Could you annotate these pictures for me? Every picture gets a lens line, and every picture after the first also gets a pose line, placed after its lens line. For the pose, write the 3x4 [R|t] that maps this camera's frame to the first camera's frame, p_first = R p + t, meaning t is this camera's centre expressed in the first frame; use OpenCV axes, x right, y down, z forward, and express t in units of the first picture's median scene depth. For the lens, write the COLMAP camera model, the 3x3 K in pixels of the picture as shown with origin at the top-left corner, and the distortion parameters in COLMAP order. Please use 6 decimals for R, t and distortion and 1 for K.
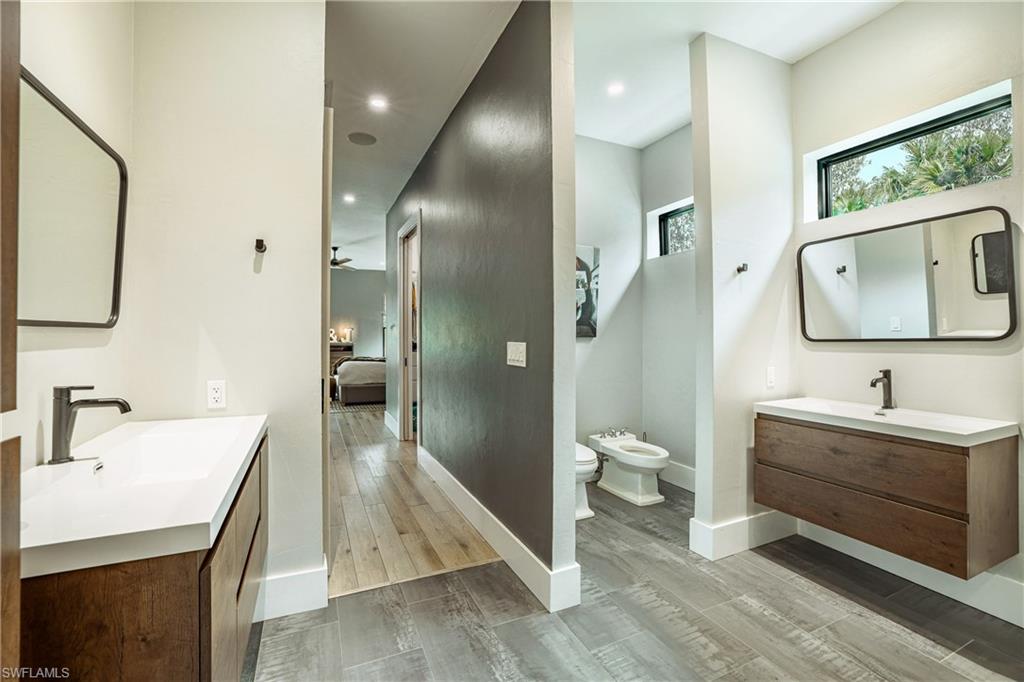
lens RADIAL K [[431.5, 0, 506.7], [0, 431.5, 335.7], [0, 0, 1]] dist [-0.027371, 0.000150]
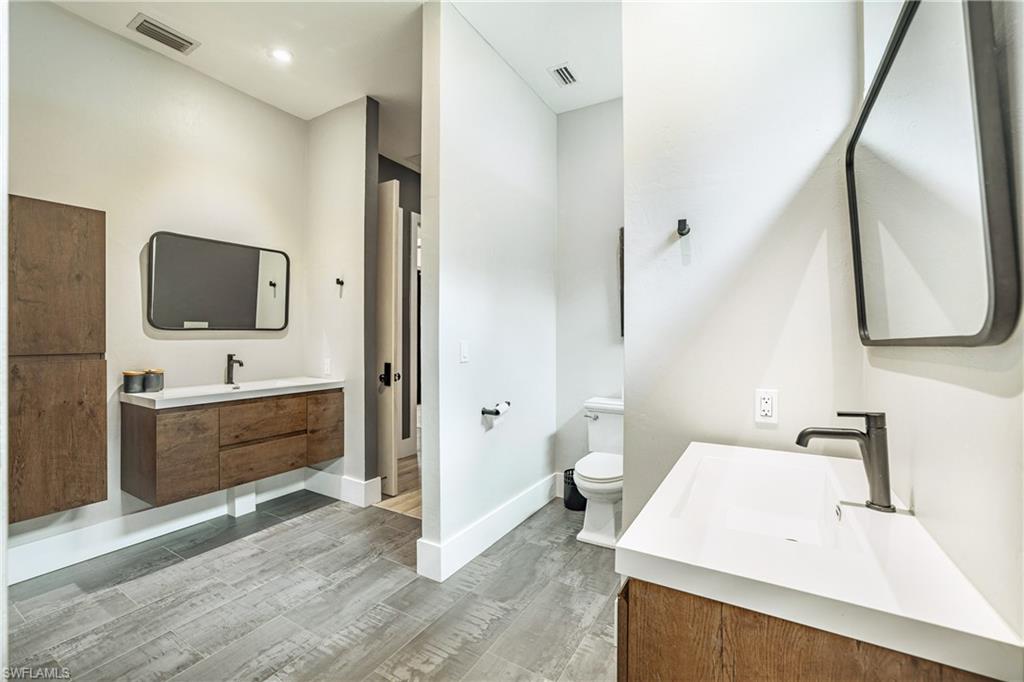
lens RADIAL K [[431.5, 0, 507.8], [0, 431.5, 341.0], [0, 0, 1]] dist [-0.027371, 0.000150]
pose [[0.571022, 0.008234, -0.820893, 1.189291], [-0.005393, 0.999966, 0.006279, 0.011330], [0.820917, 0.000841, 0.571047, 0.539177]]
